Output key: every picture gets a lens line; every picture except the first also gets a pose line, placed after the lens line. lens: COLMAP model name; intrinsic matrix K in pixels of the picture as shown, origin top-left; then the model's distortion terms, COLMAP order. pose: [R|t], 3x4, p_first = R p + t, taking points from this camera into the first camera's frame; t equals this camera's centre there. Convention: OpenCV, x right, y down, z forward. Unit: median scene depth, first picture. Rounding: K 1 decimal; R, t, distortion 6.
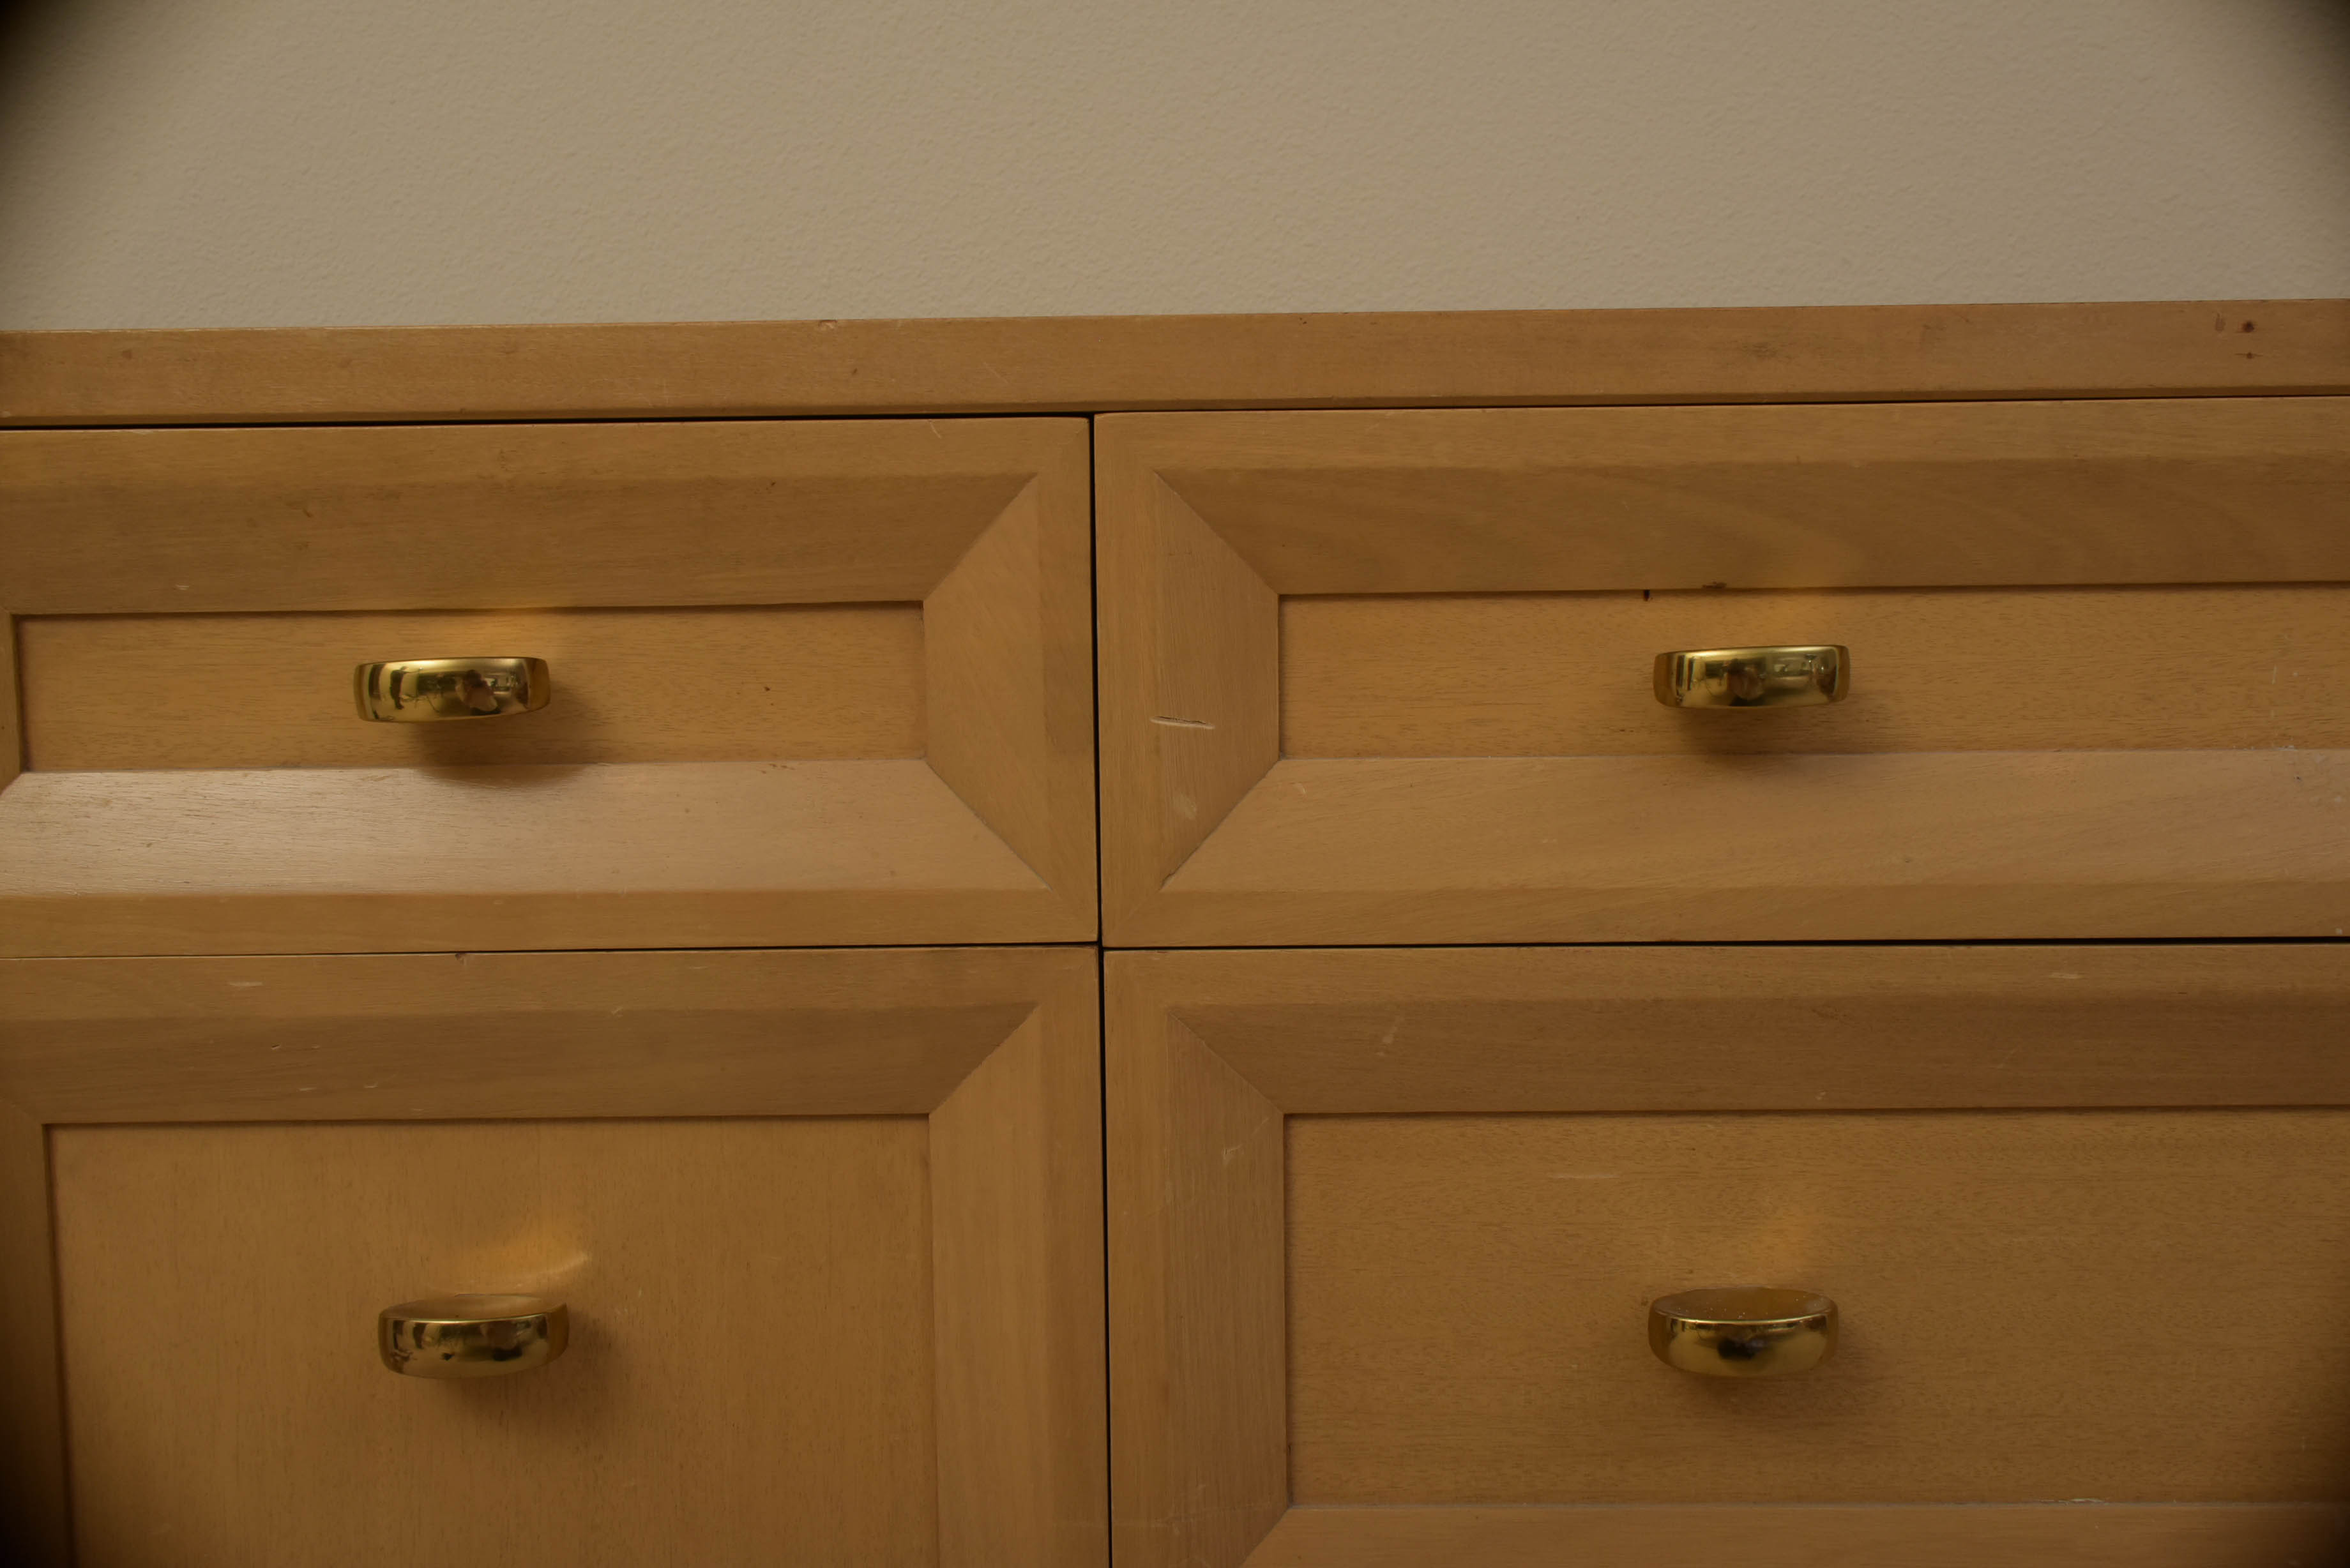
lens RADIAL K [[2357.6, 0, 1174.3], [0, 2357.6, 783.6], [0, 0, 1]] dist [0.000869, 0.000000]
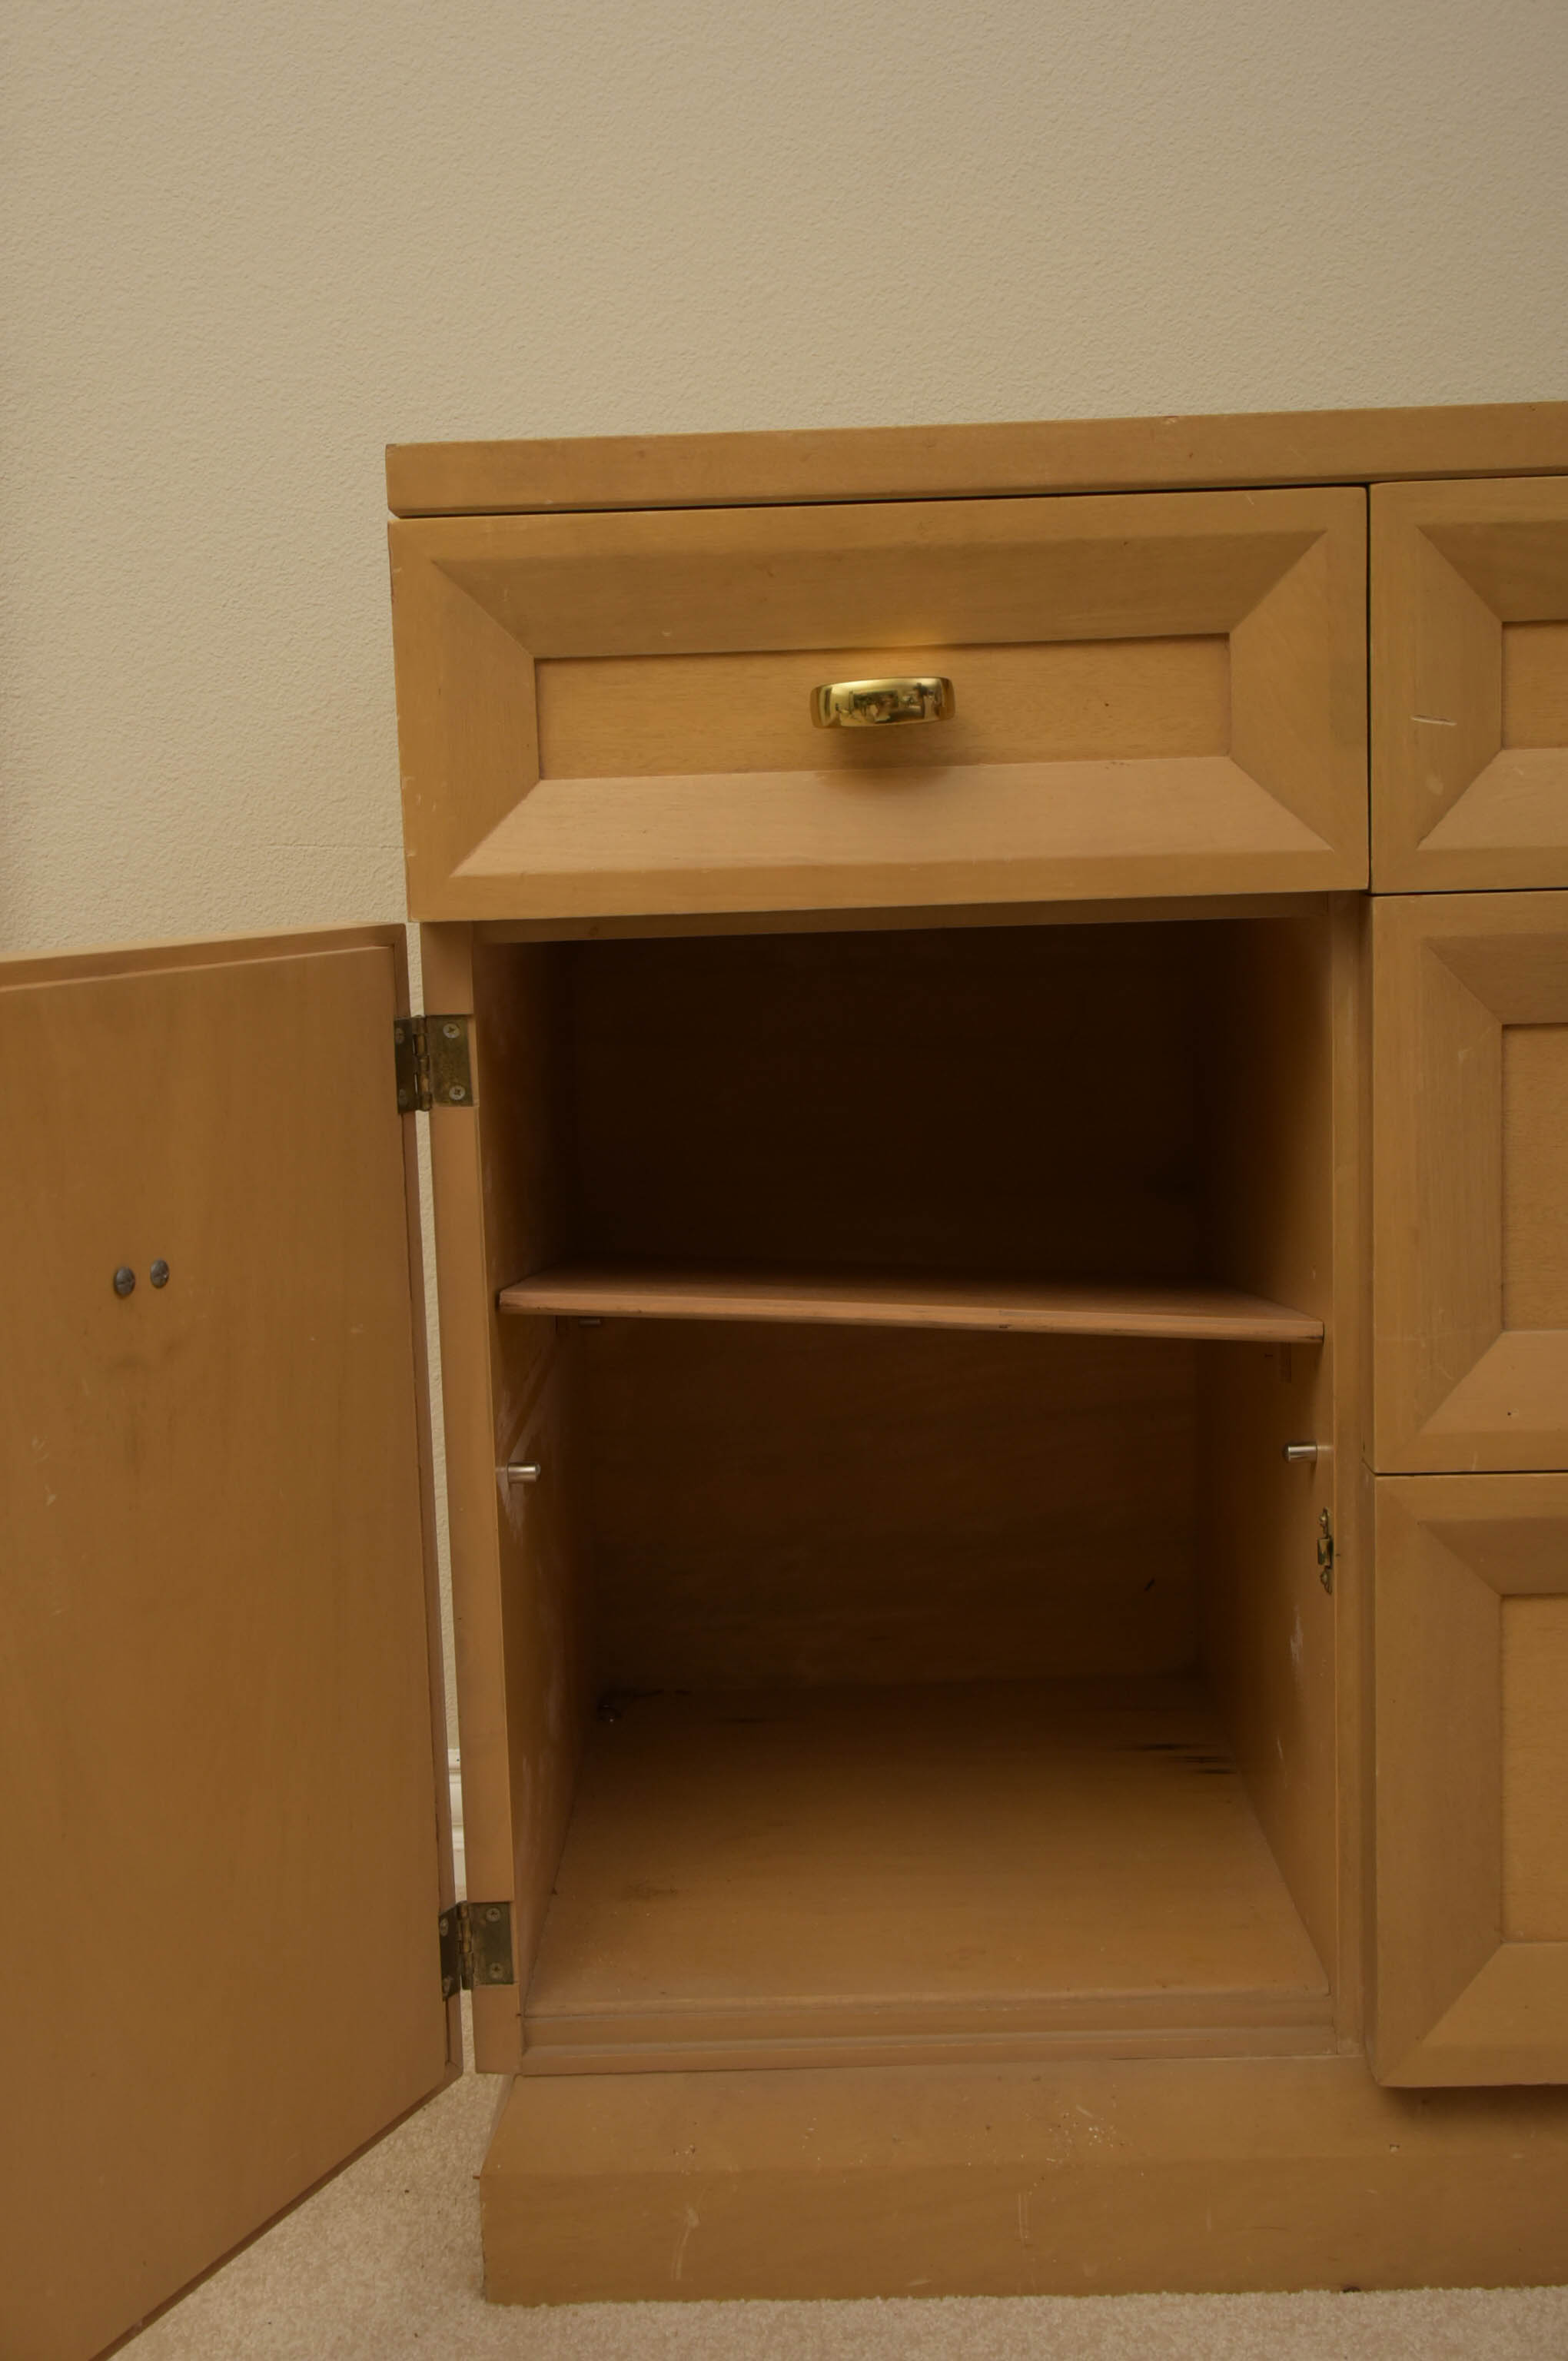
lens RADIAL K [[2860.4, 0, 784.6], [0, 2860.4, 1180.1], [0, 0, 1]] dist [0.014502, 0.000000]
pose [[0.999781, -0.019780, -0.006851, -0.350445], [0.020024, 0.999092, 0.037600, 0.162258], [0.006101, -0.037729, 0.999269, -0.605730]]
